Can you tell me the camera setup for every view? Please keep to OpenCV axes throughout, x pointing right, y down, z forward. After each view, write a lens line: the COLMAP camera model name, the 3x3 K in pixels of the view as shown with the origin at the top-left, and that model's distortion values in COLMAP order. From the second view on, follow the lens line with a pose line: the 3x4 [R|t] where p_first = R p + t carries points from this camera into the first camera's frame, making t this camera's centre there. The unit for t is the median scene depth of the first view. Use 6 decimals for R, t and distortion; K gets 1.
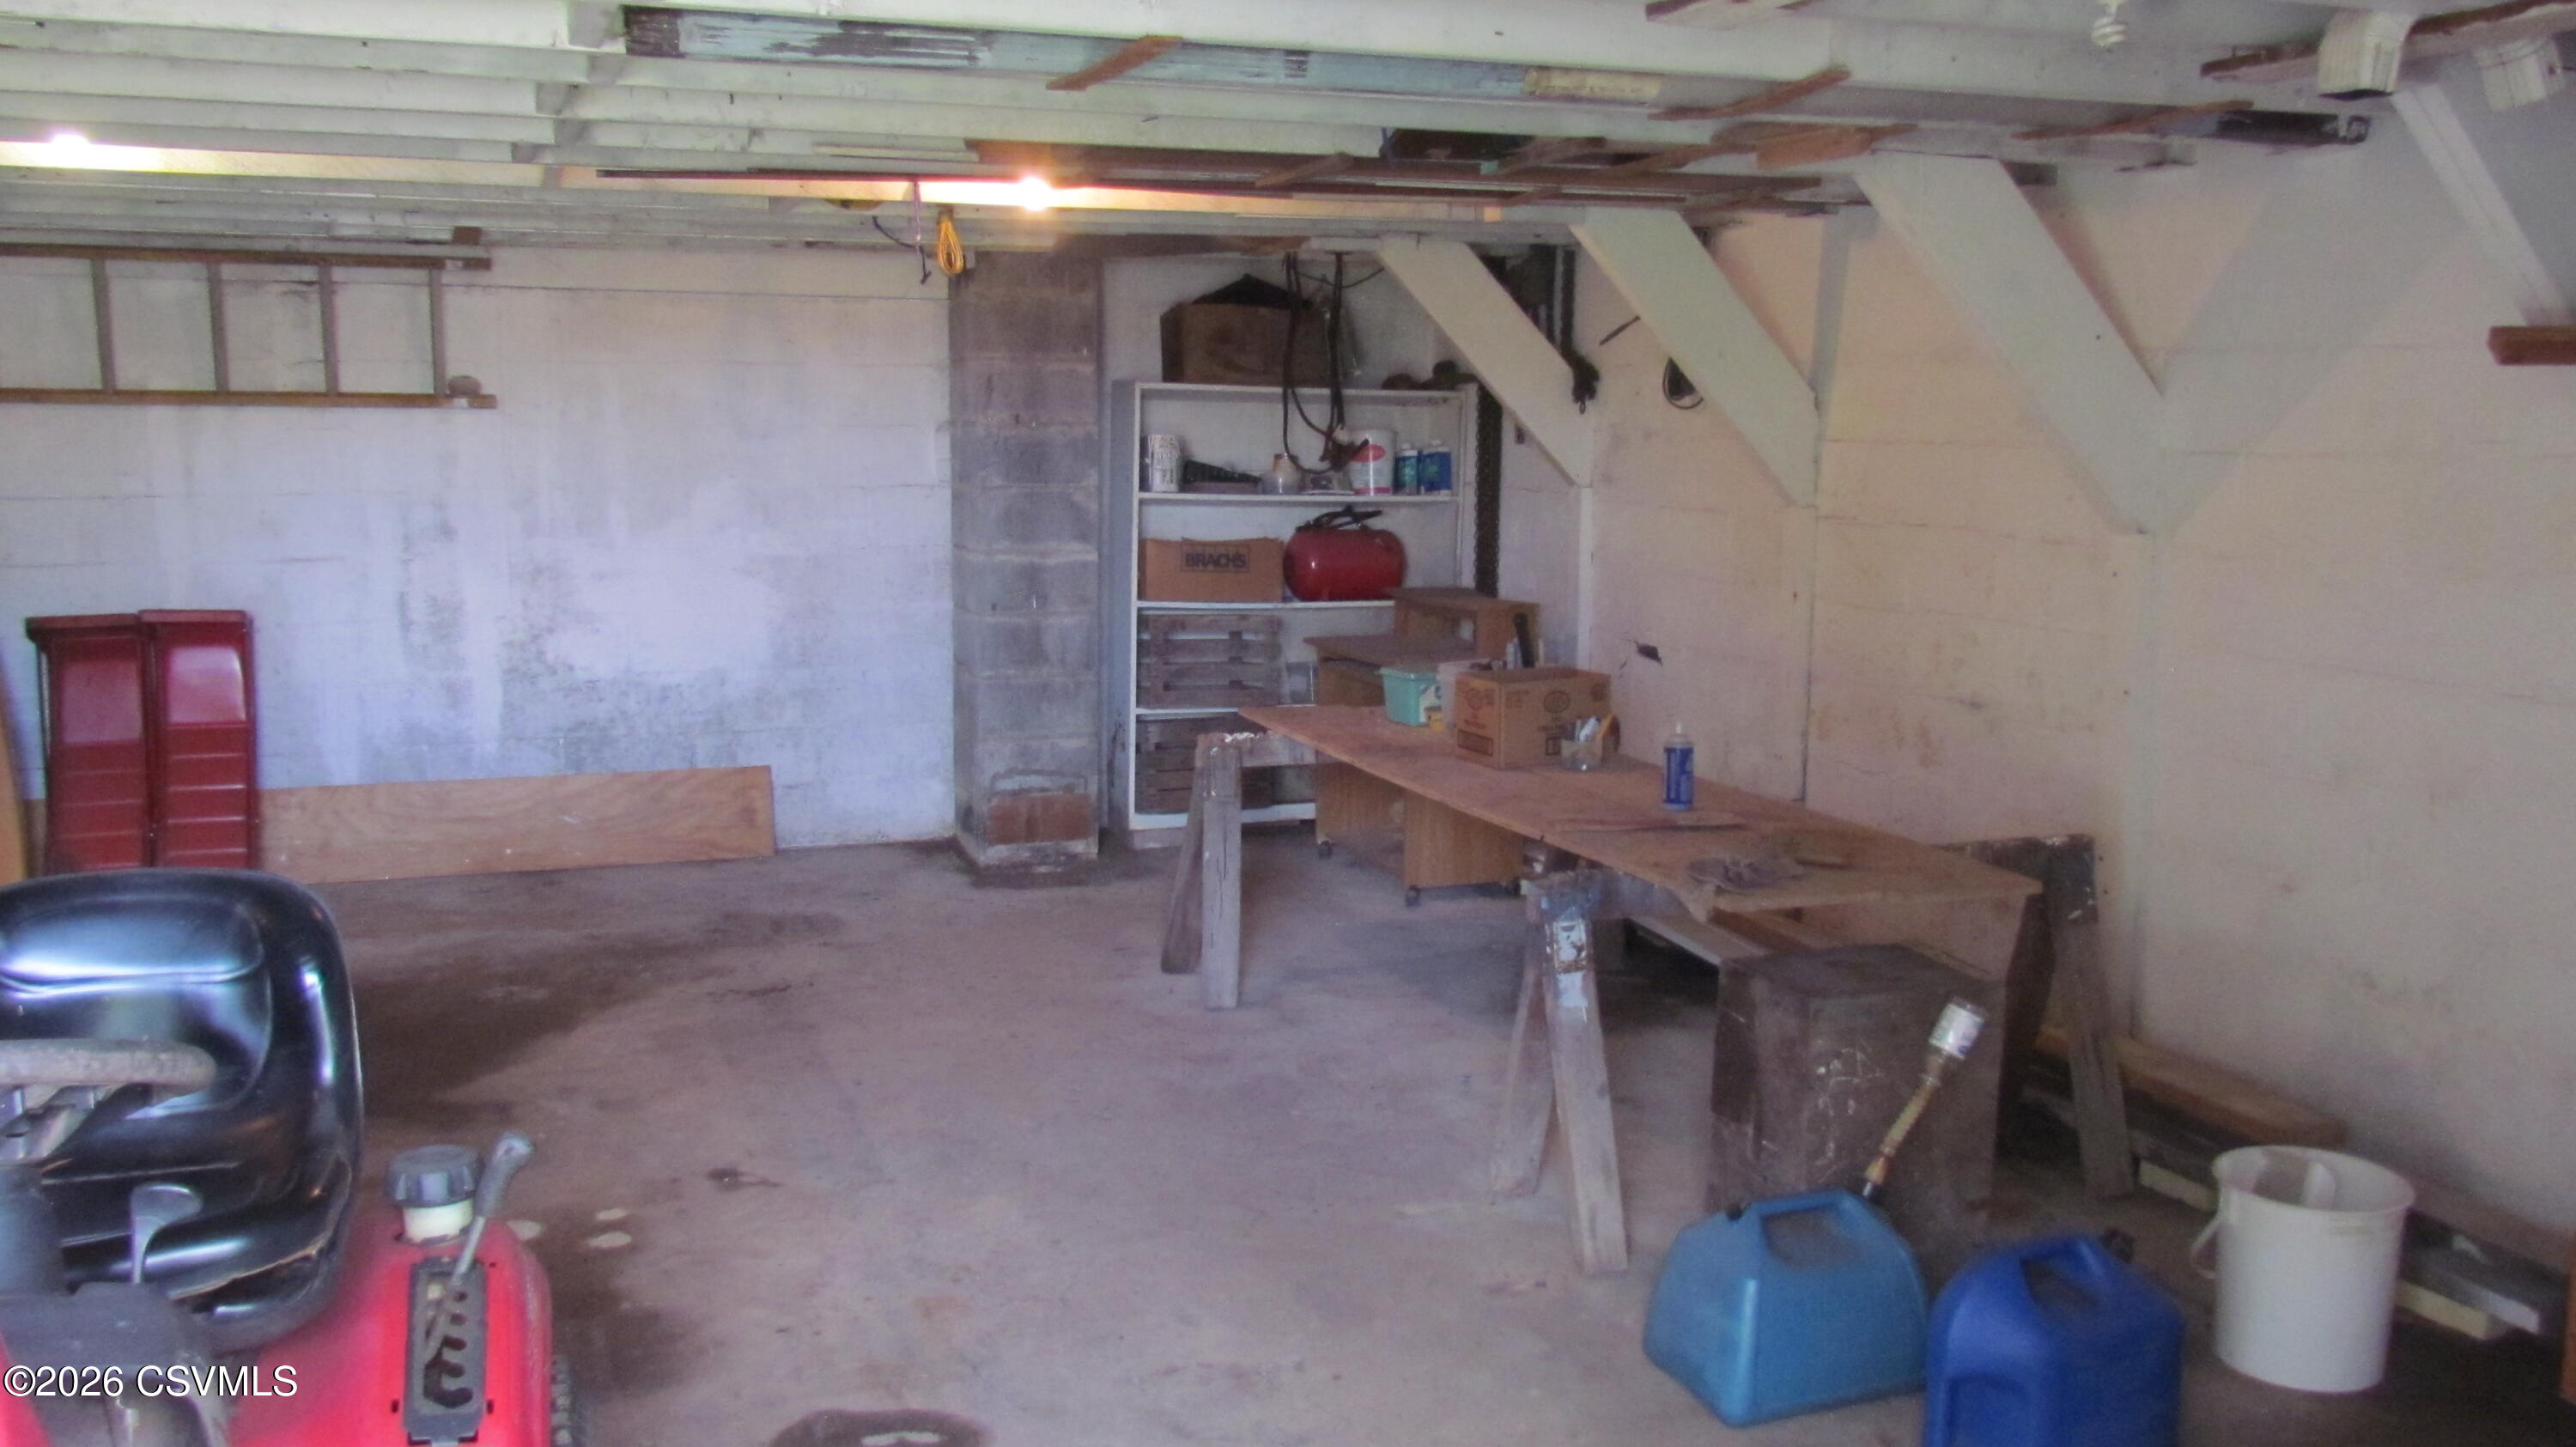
lens RADIAL K [[2144.3, 0, 1294.0], [0, 2144.3, 750.3], [0, 0, 1]] dist [-0.025135, 0.020104]
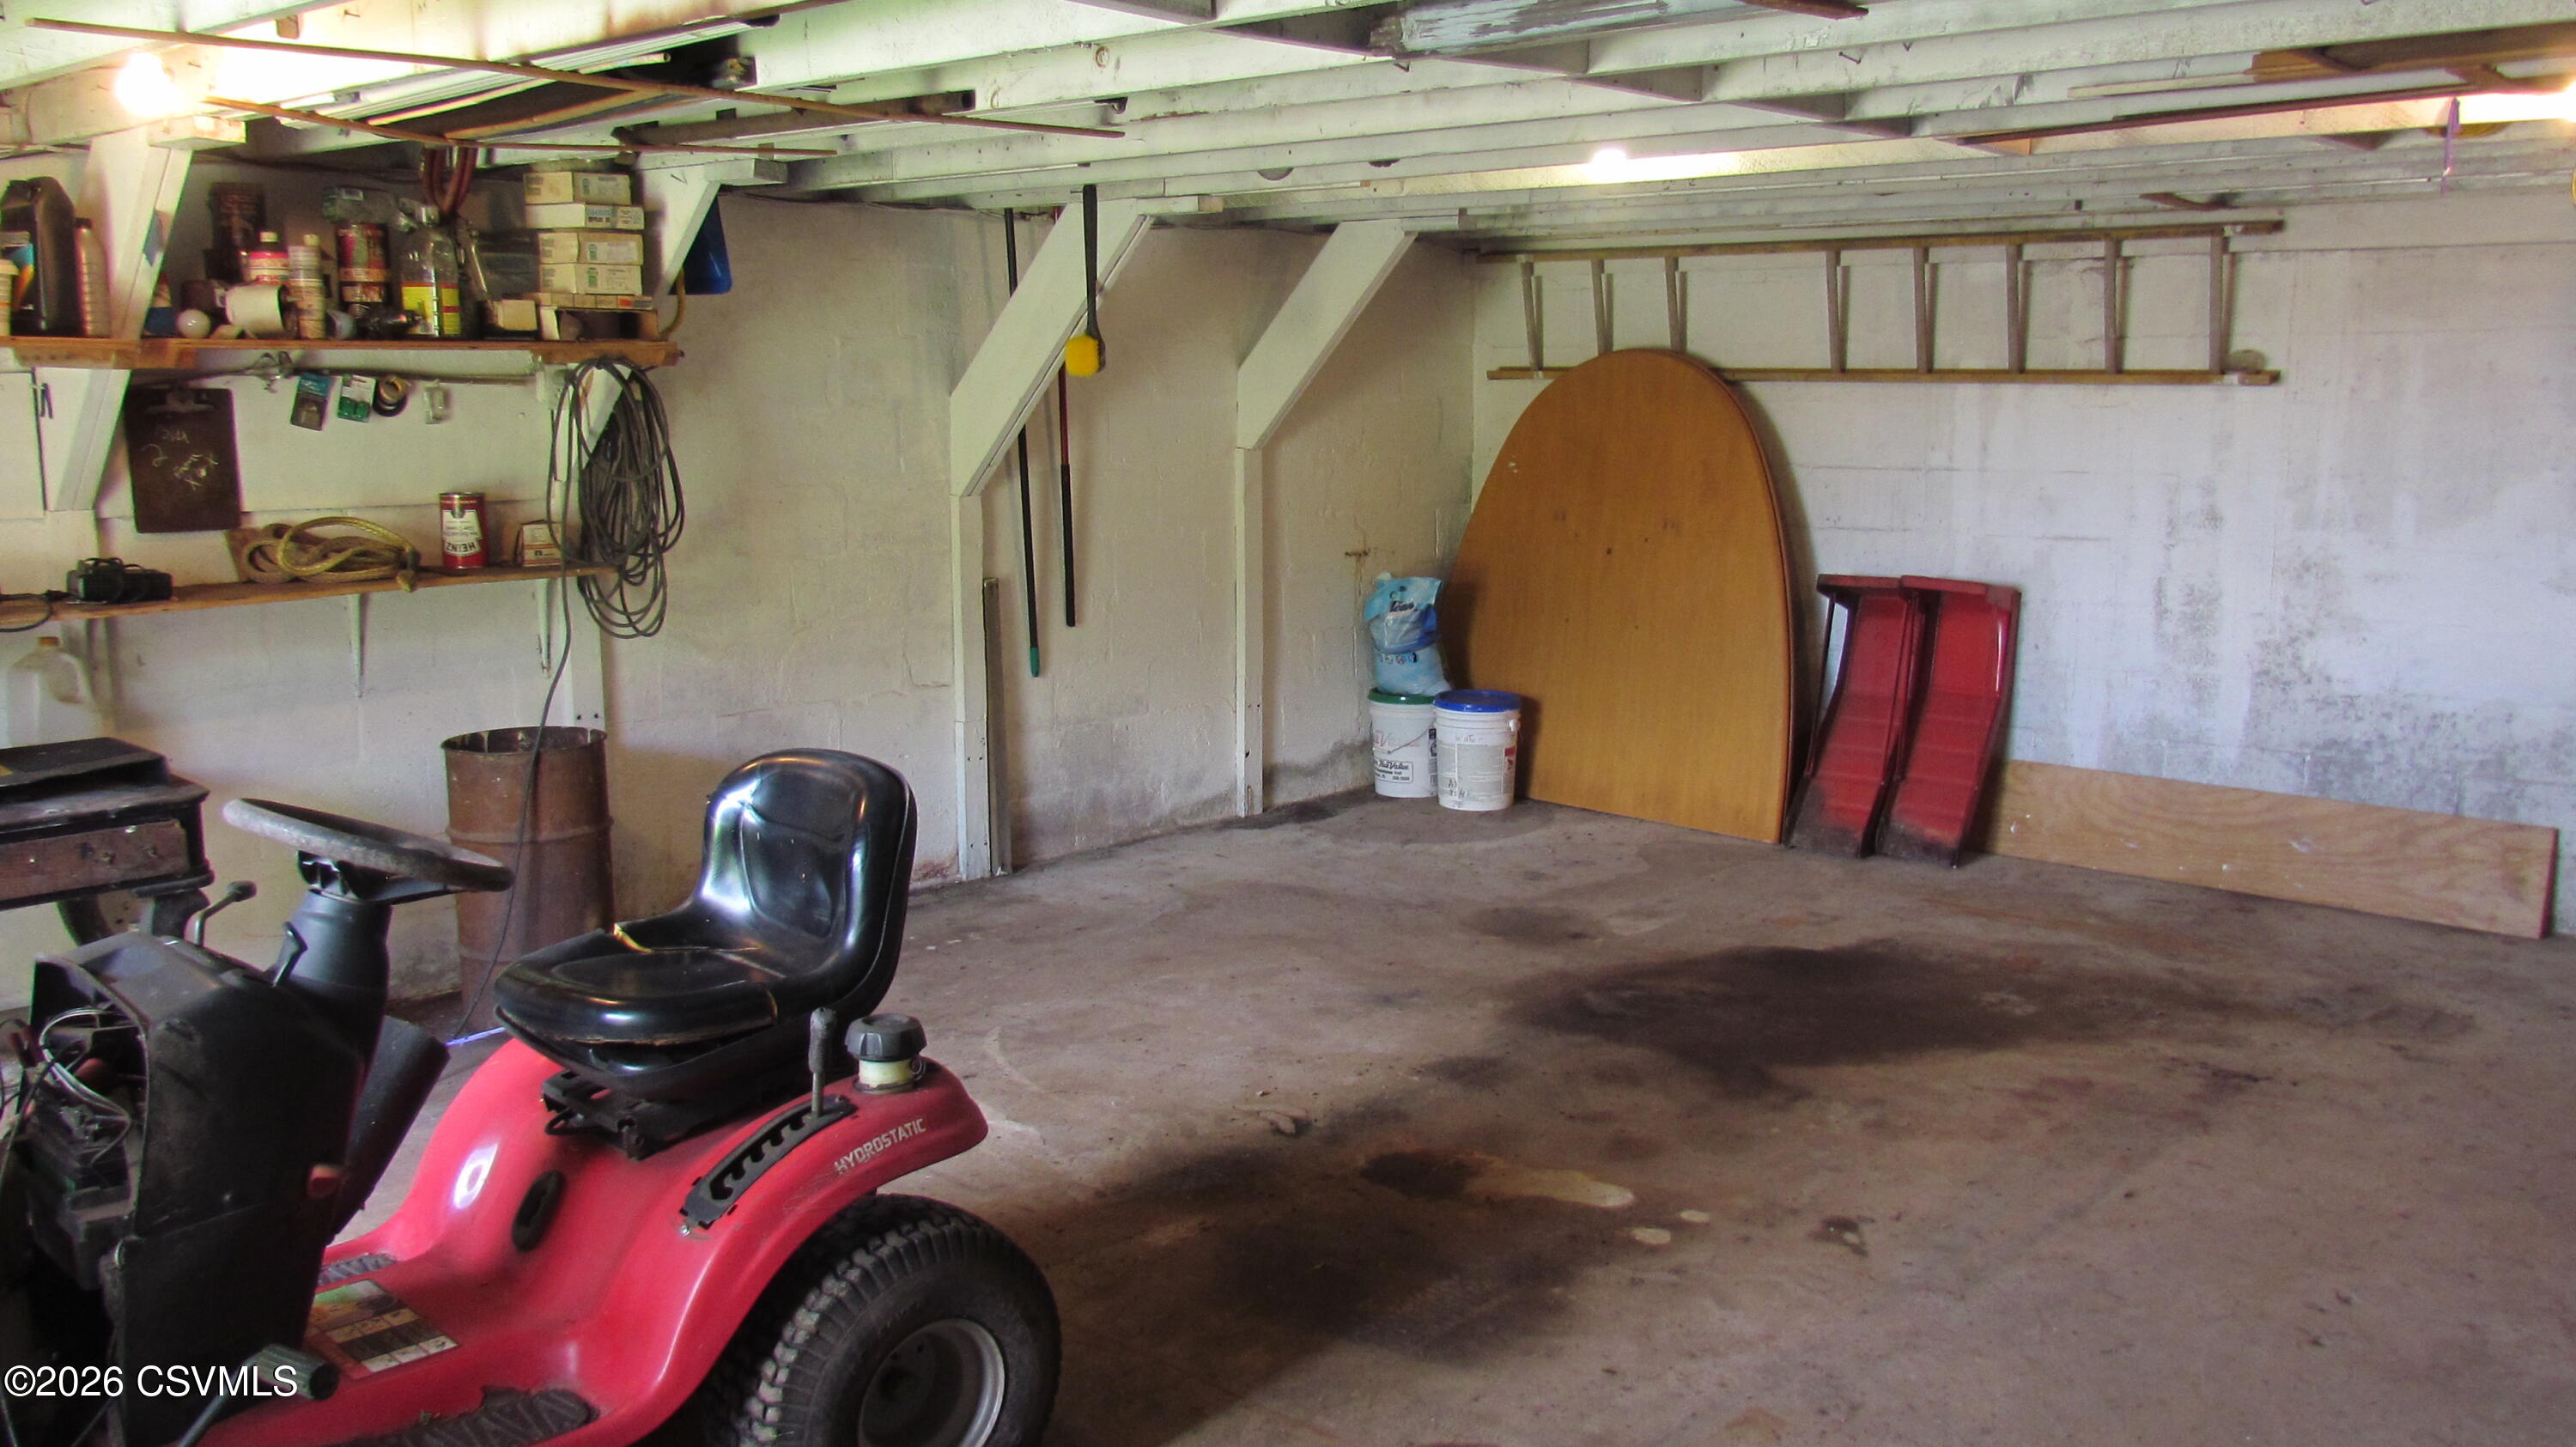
lens RADIAL K [[2144.3, 0, 1294.0], [0, 2144.3, 750.3], [0, 0, 1]] dist [-0.025135, 0.020104]
pose [[0.435244, 0.147152, -0.888206, 0.275135], [-0.130376, 0.986455, 0.099541, -0.042817], [0.890823, 0.072476, 0.448534, 0.231837]]
